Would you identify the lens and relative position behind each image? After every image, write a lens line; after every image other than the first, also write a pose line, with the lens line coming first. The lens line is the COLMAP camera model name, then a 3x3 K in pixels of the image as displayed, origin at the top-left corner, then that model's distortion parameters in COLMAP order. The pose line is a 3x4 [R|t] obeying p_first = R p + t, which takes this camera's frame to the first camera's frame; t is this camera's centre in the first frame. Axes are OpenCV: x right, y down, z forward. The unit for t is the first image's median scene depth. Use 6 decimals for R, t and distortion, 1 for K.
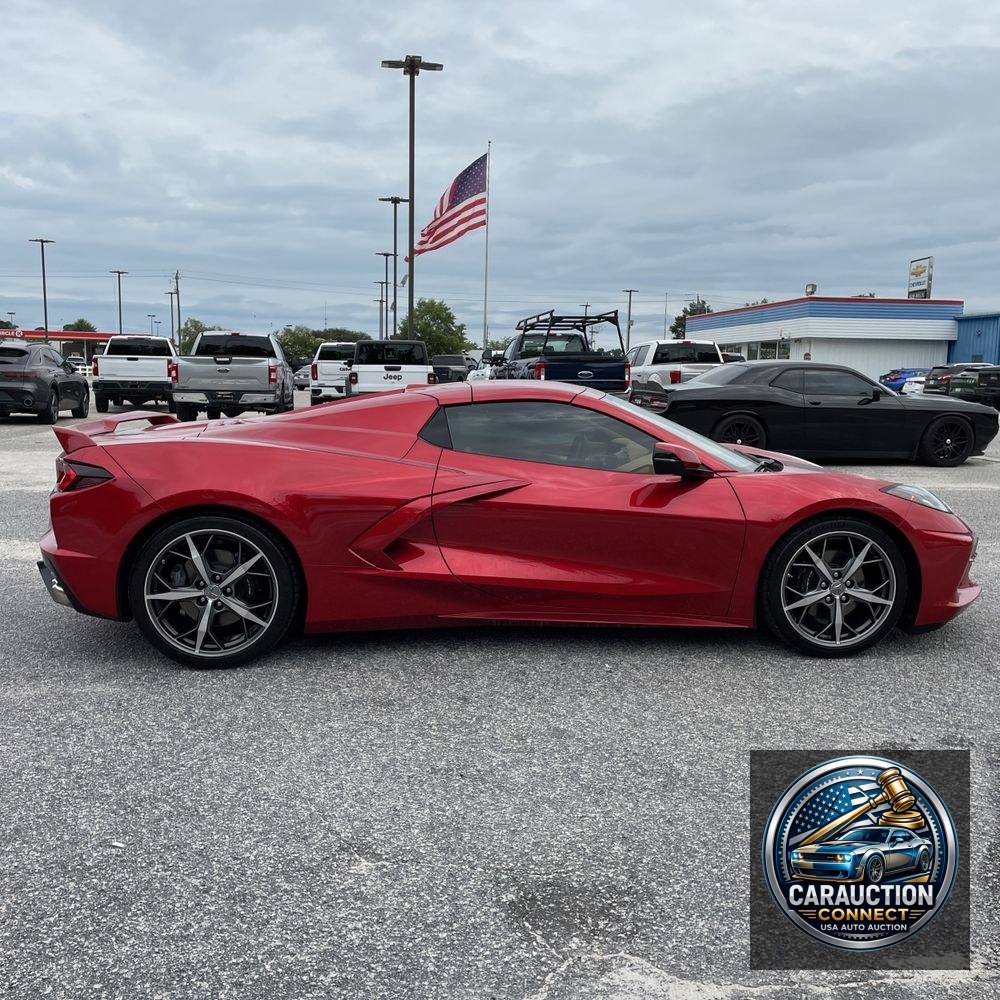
lens RADIAL K [[1027.2, 0, 500.0], [0, 1027.2, 500.0], [0, 0, 1]] dist [0.144625, -0.188345]
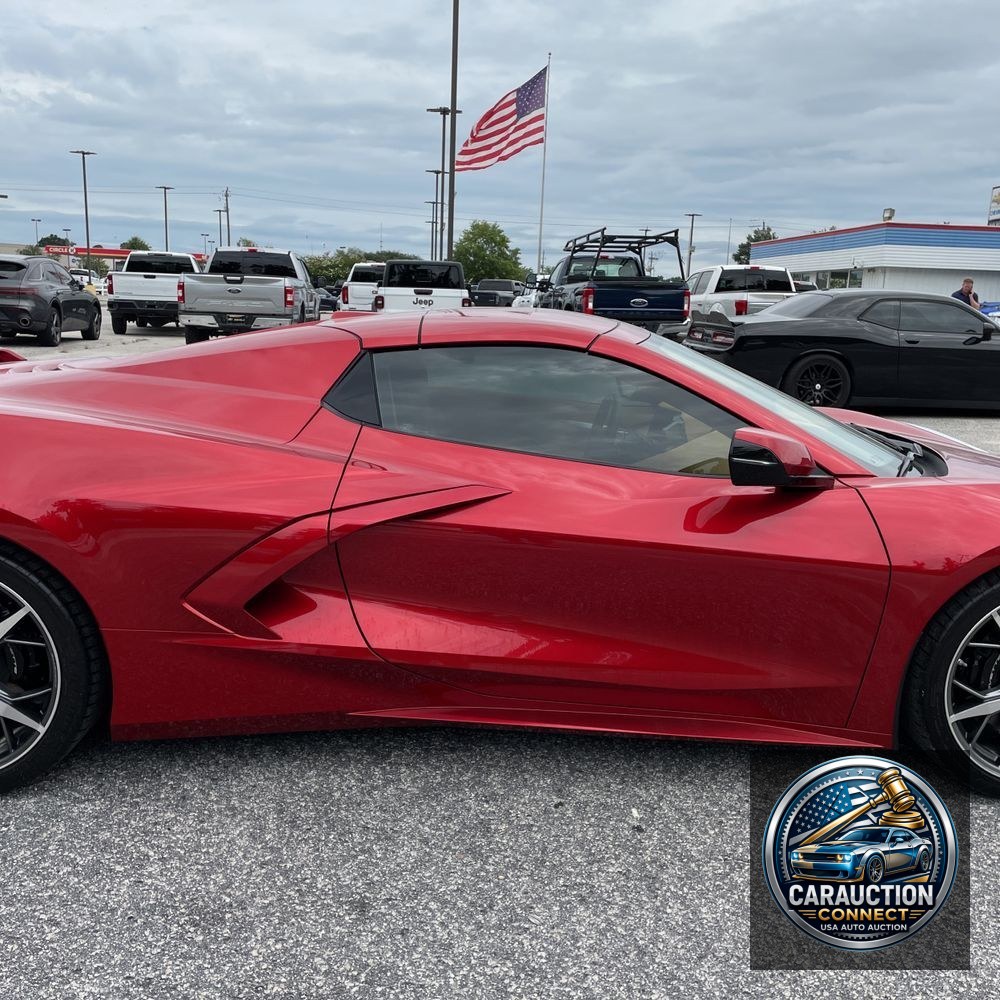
lens RADIAL K [[1022.3, 0, 506.3], [0, 1022.3, 497.8], [0, 0, 1]] dist [0.119178, -0.144867]
pose [[0.998670, 0.026985, -0.043940, 0.011236], [-0.023943, 0.997375, 0.068338, -0.011005], [0.045669, -0.067195, 0.996694, 0.092234]]
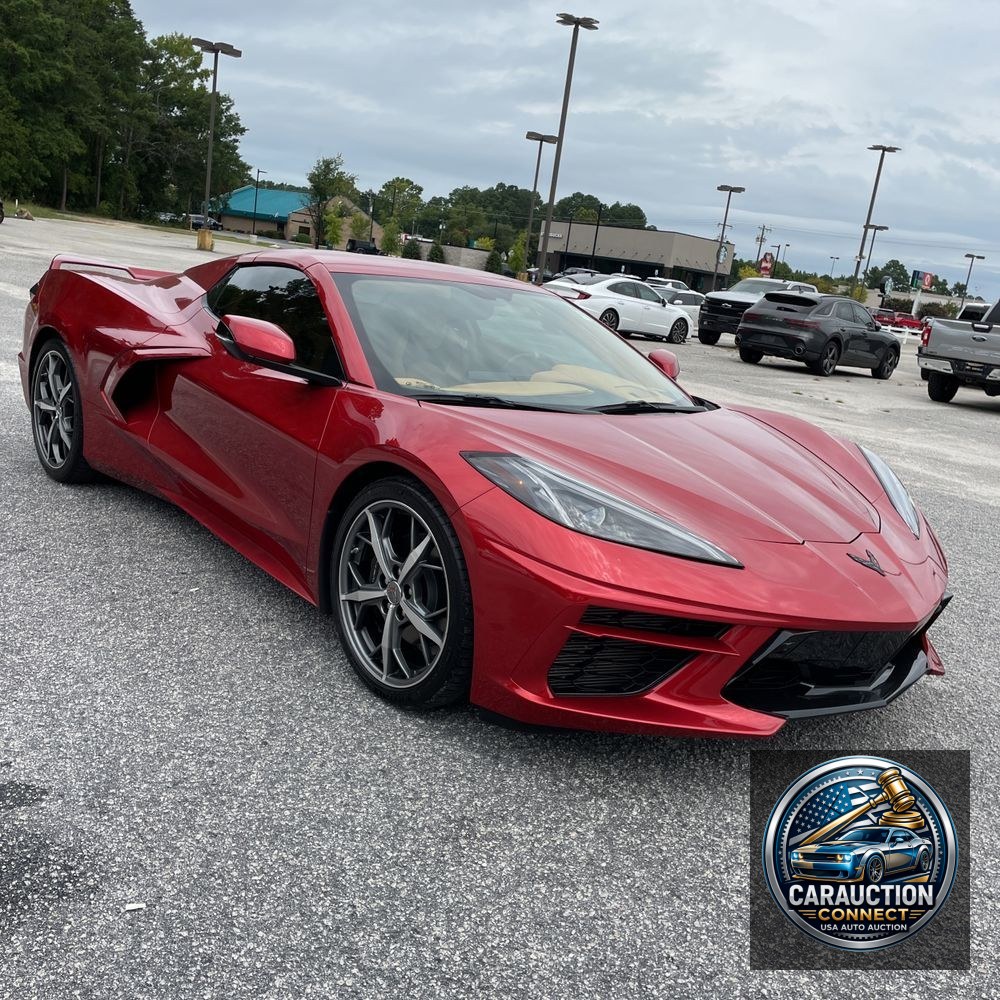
lens RADIAL K [[1018.2, 0, 509.4], [0, 1018.2, 475.5], [0, 0, 1]] dist [0.104182, -0.179881]
pose [[0.582053, 0.219844, -0.782869, 0.182156], [-0.224143, 0.968838, 0.105421, -0.013984], [0.781649, 0.114114, 0.613191, 0.146369]]
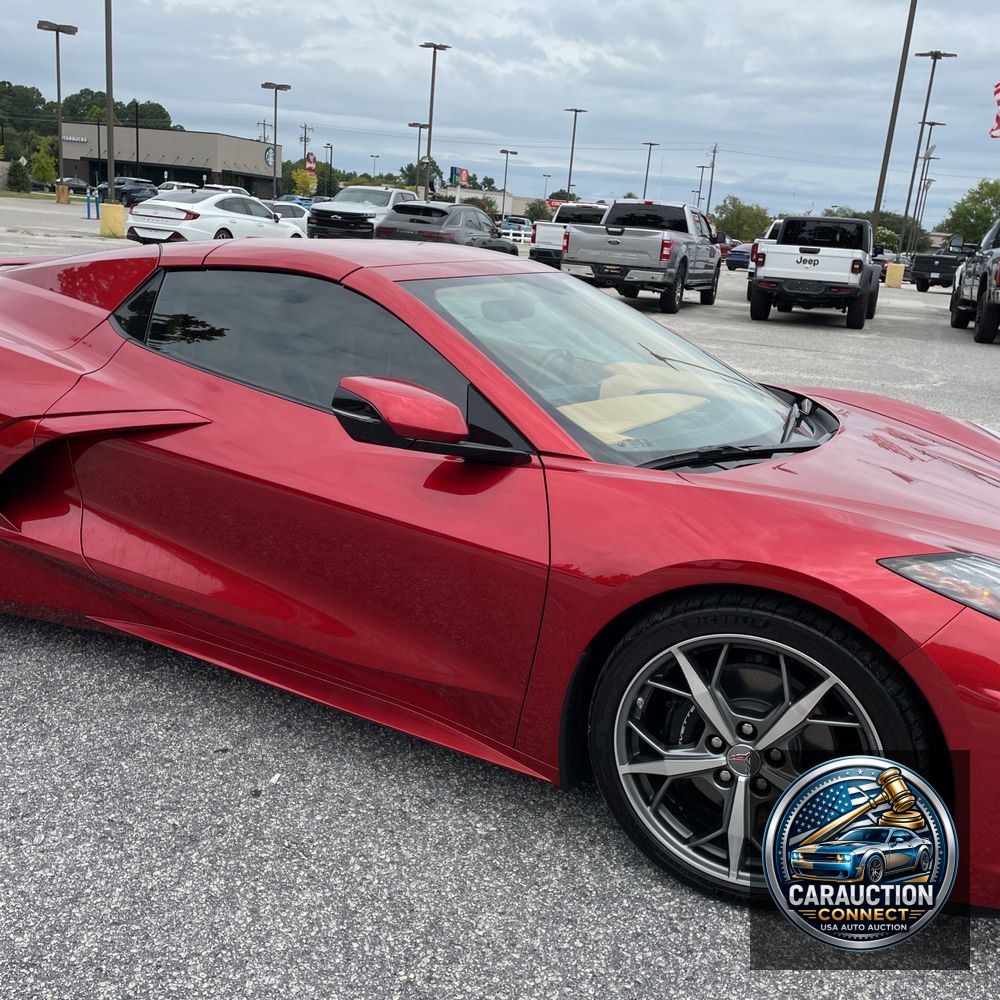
lens RADIAL K [[1012.3, 0, 504.9], [0, 1012.3, 490.8], [0, 0, 1]] dist [0.091173, -0.125420]
pose [[0.869869, 0.175996, -0.460817, 0.091161], [-0.126613, 0.982550, 0.136255, -0.016078], [0.476756, -0.060179, 0.876973, 0.126596]]
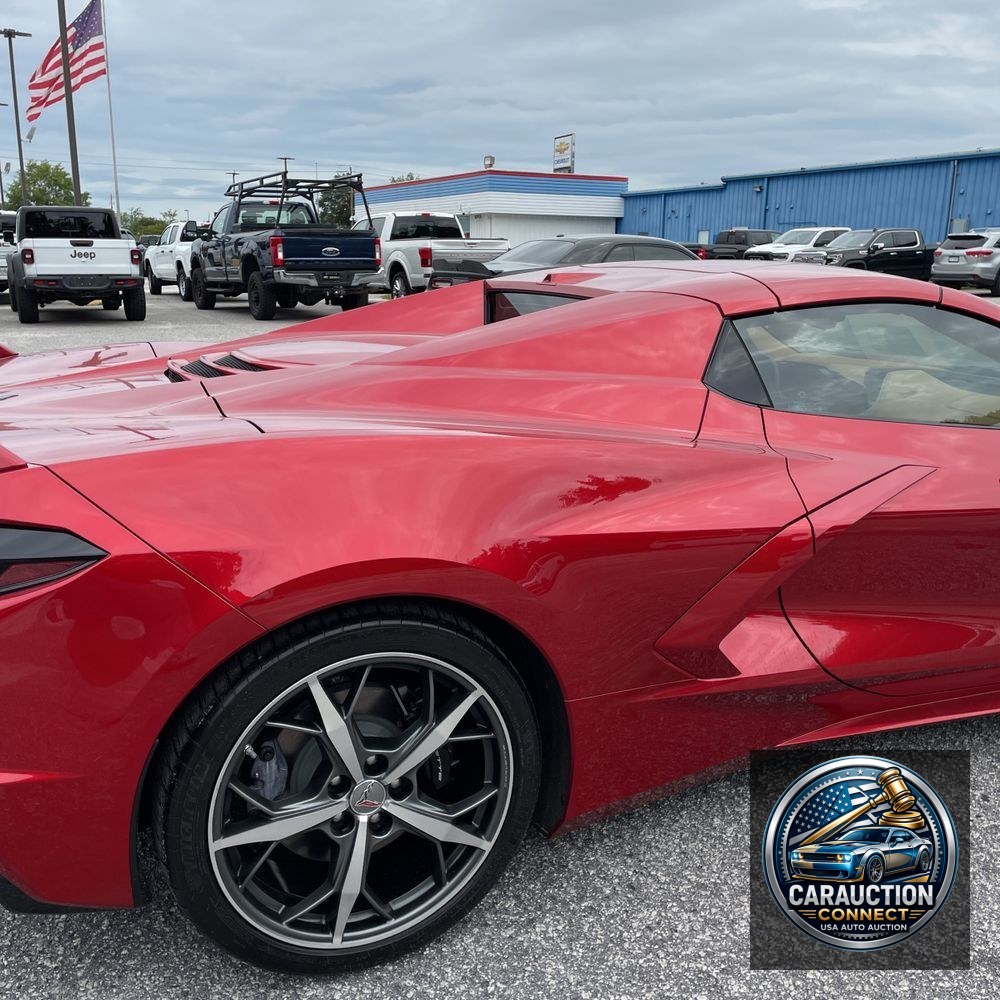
lens RADIAL K [[1022.3, 0, 506.3], [0, 1022.3, 497.8], [0, 0, 1]] dist [0.119178, -0.144867]
pose [[0.940108, -0.087493, 0.329456, -0.072514], [0.049553, 0.991310, 0.121859, -0.015923], [-0.337255, -0.098235, 0.936274, 0.125861]]
